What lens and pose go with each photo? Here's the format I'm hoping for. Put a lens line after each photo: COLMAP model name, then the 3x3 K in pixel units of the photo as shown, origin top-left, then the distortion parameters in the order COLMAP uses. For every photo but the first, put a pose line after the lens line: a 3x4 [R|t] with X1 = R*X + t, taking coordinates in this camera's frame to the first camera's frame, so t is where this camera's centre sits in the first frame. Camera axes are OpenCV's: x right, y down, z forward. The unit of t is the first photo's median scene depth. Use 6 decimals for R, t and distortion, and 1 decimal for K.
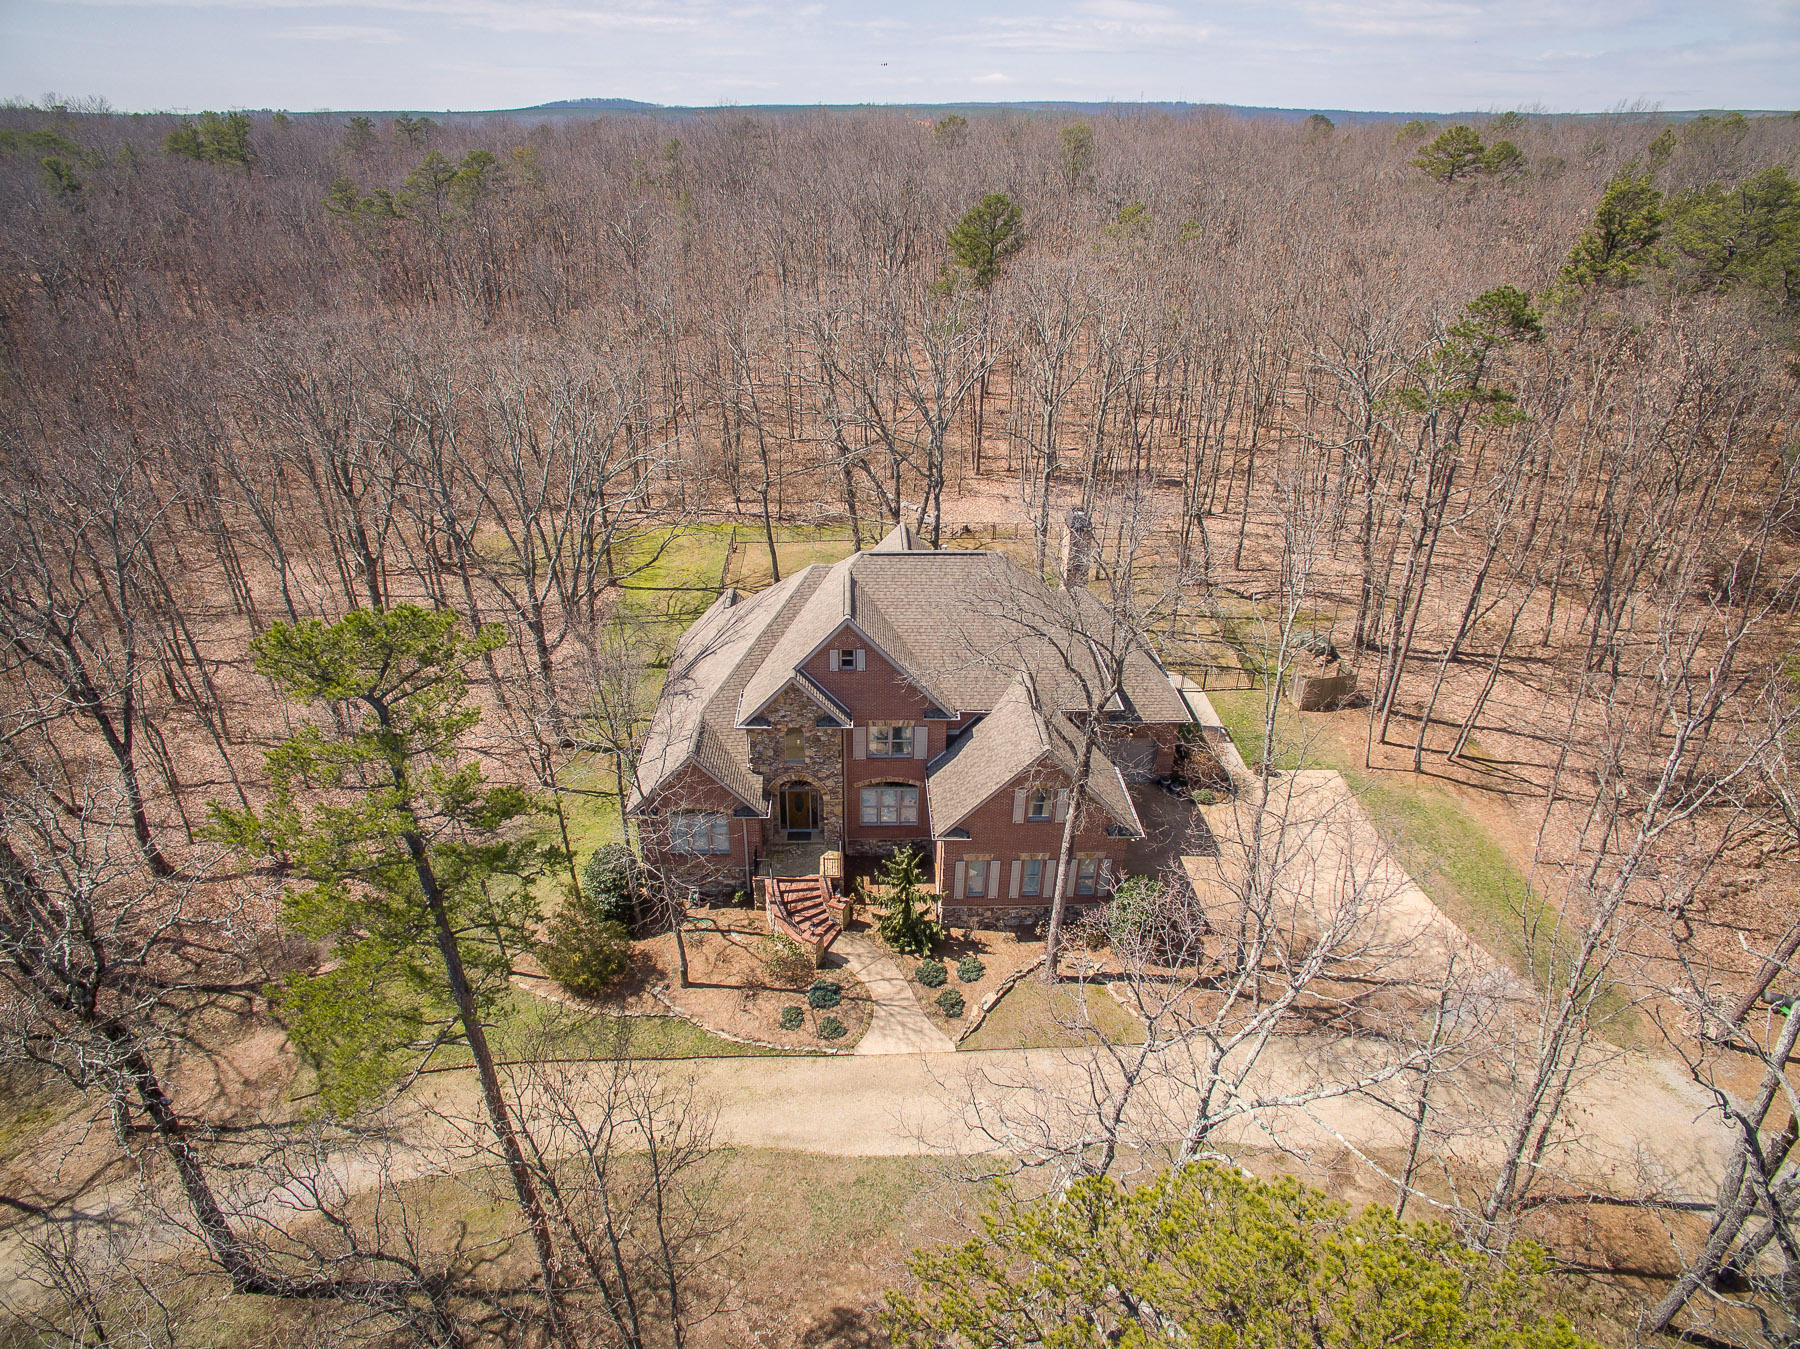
lens RADIAL K [[1055.9, 0, 900.6], [0, 1055.9, 680.5], [0, 0, 1]] dist [-0.007384, -0.000426]
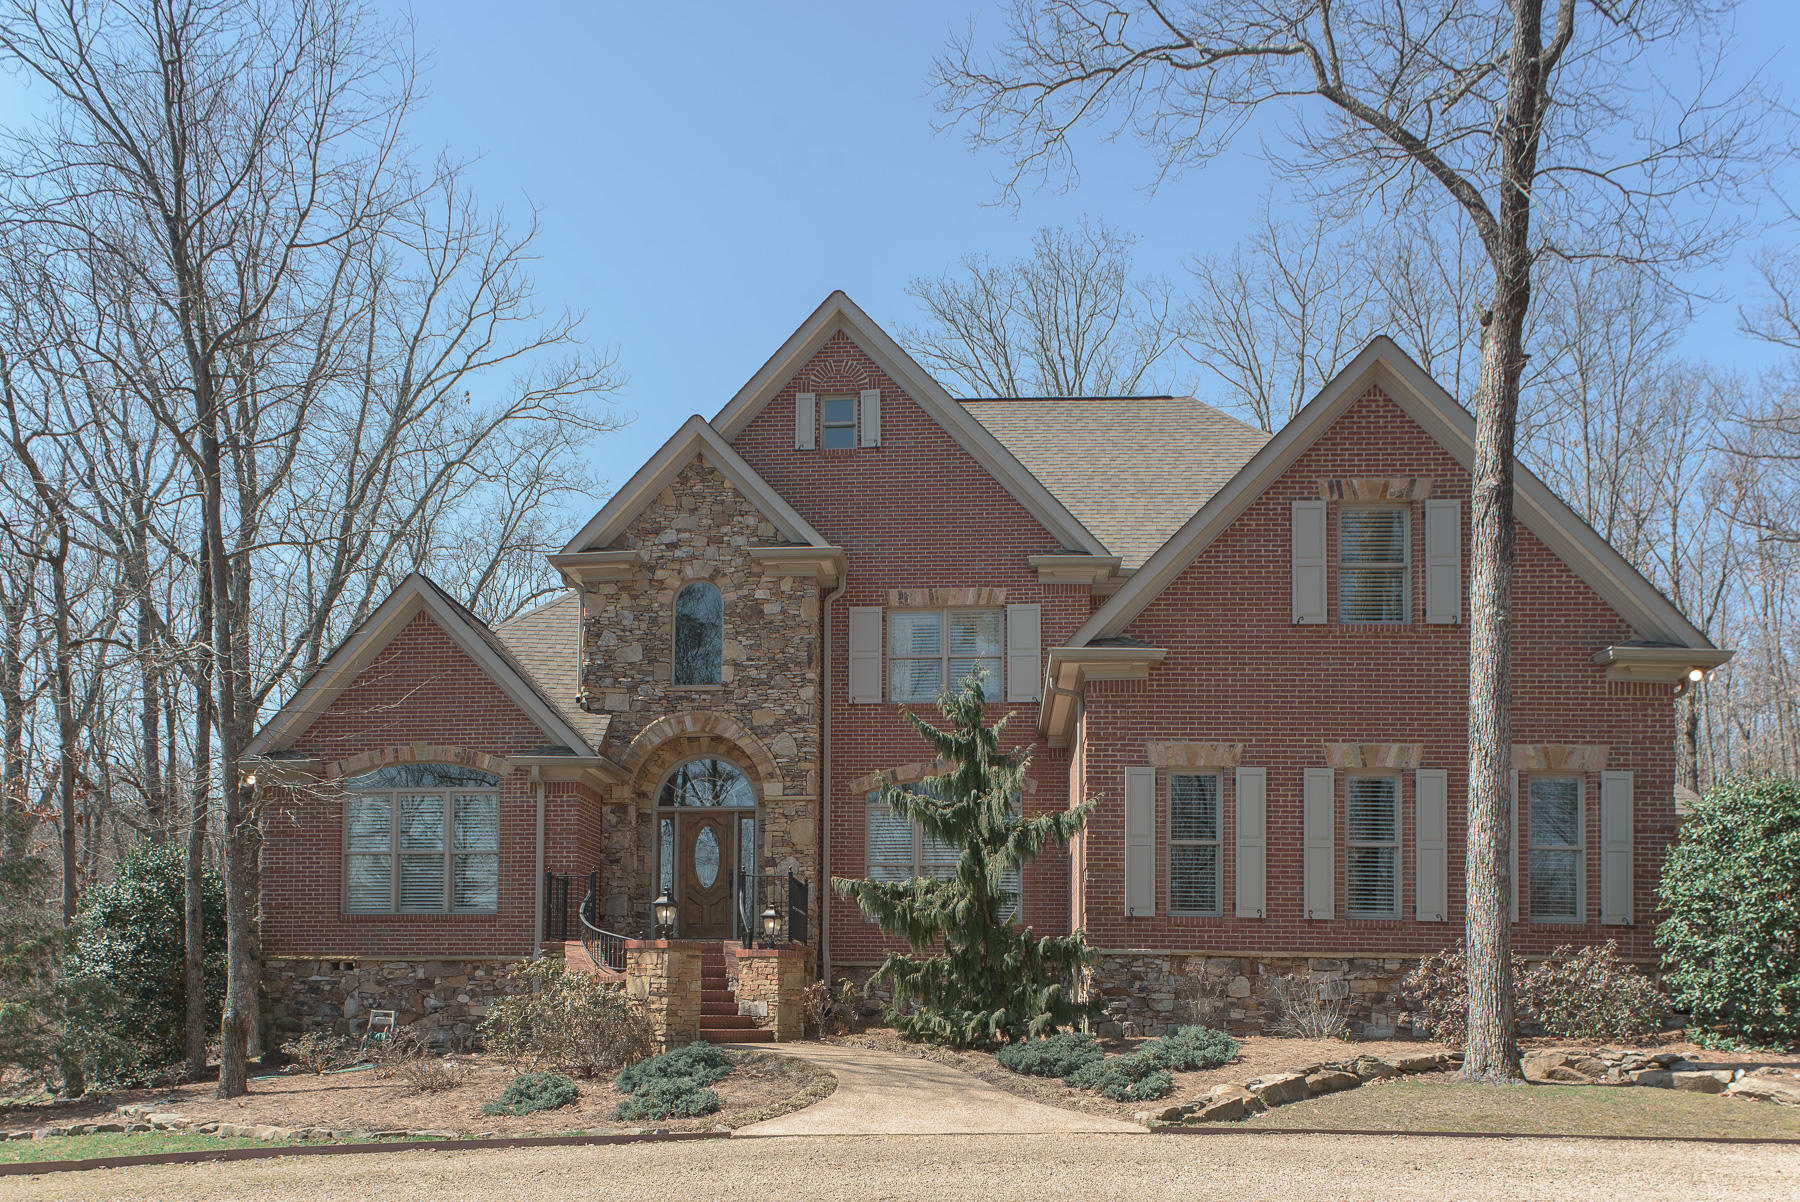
lens RADIAL K [[1439.8, 0, 901.2], [0, 1439.8, 599.3], [0, 0, 1]] dist [0.004660, 0.006932]
pose [[0.995511, -0.017191, -0.093077, 0.025287], [-0.033799, 0.853968, -0.519226, 0.332756], [0.088410, 0.520041, 0.849554, 0.560305]]
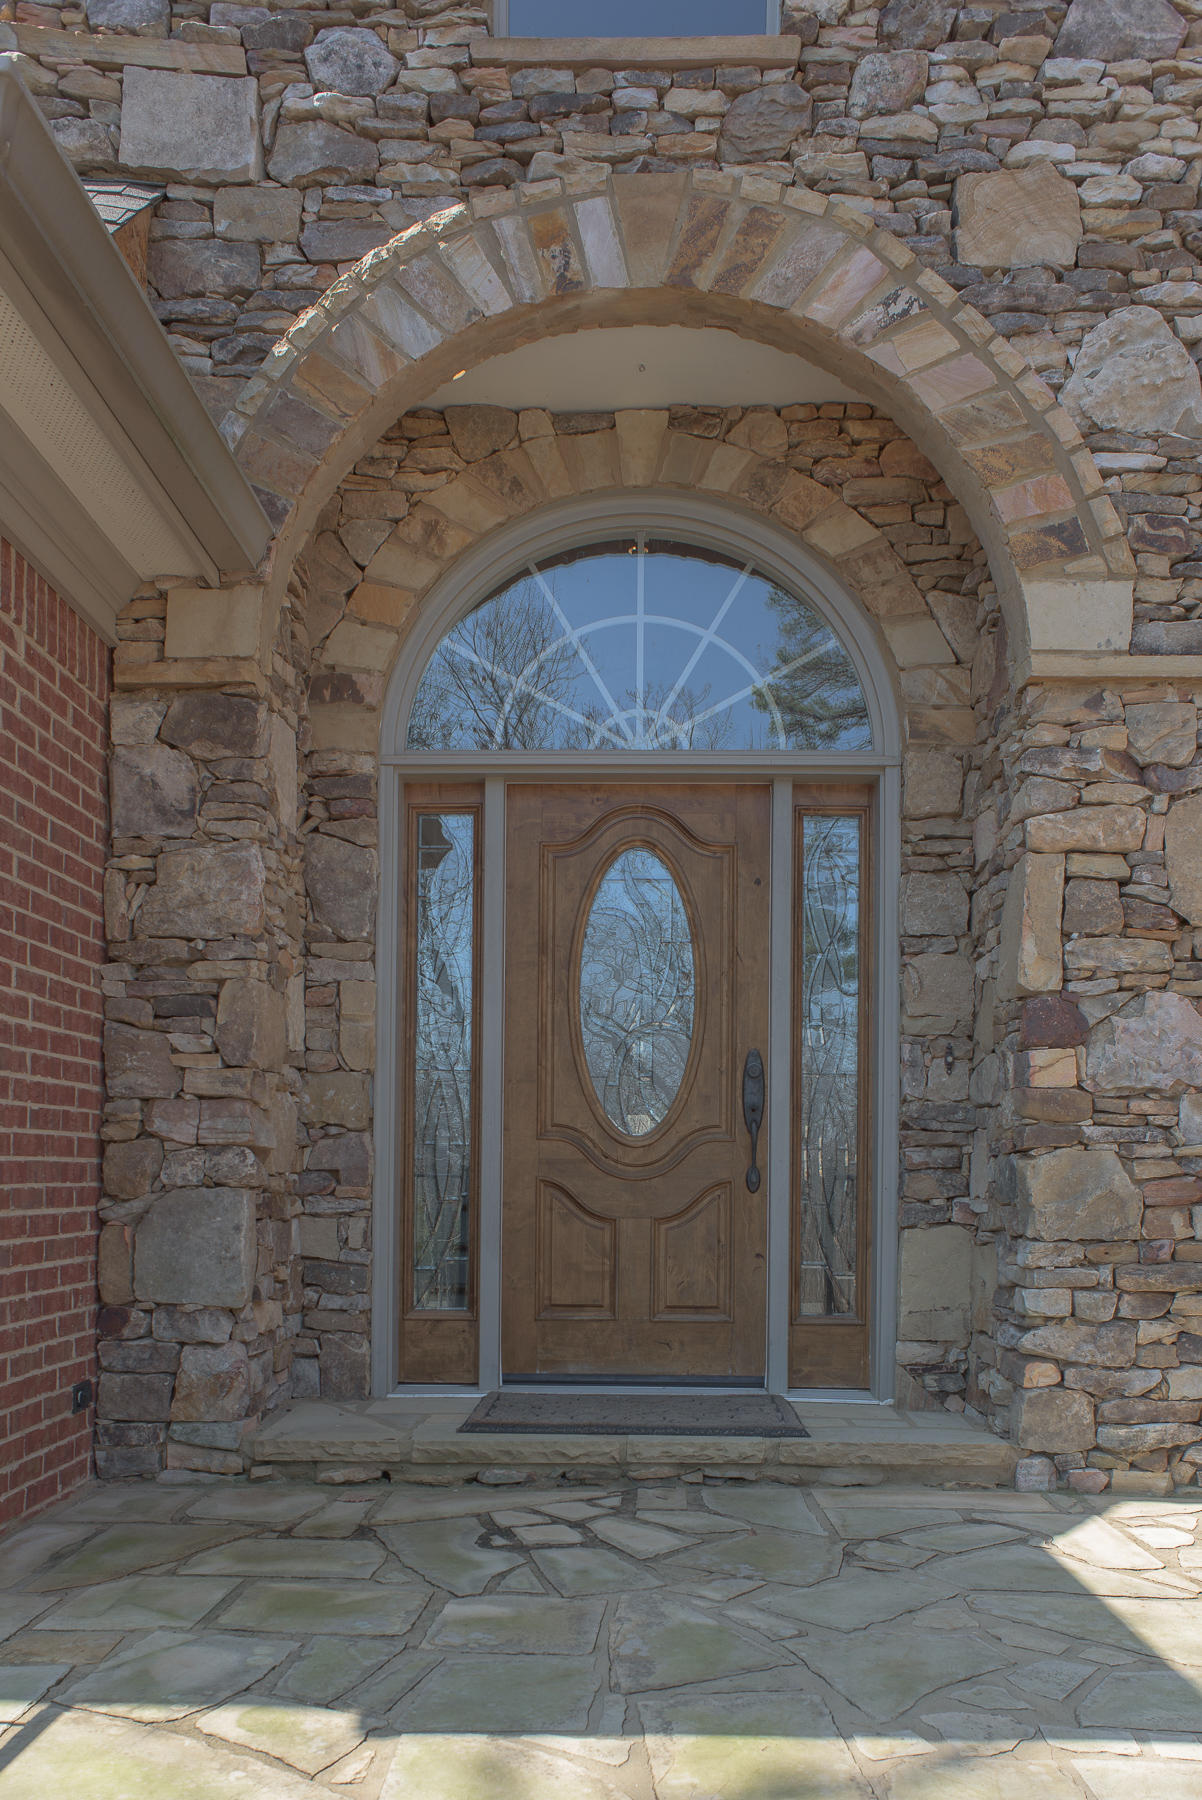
lens RADIAL K [[1439.8, 0, 601.8], [0, 1439.8, 900.4], [0, 0, 1]] dist [0.004660, 0.006932]
pose [[0.998605, 0.006077, -0.052443, -0.099641], [-0.028591, 0.897323, -0.440448, 0.176289], [0.044382, 0.441333, 0.896245, 0.969466]]
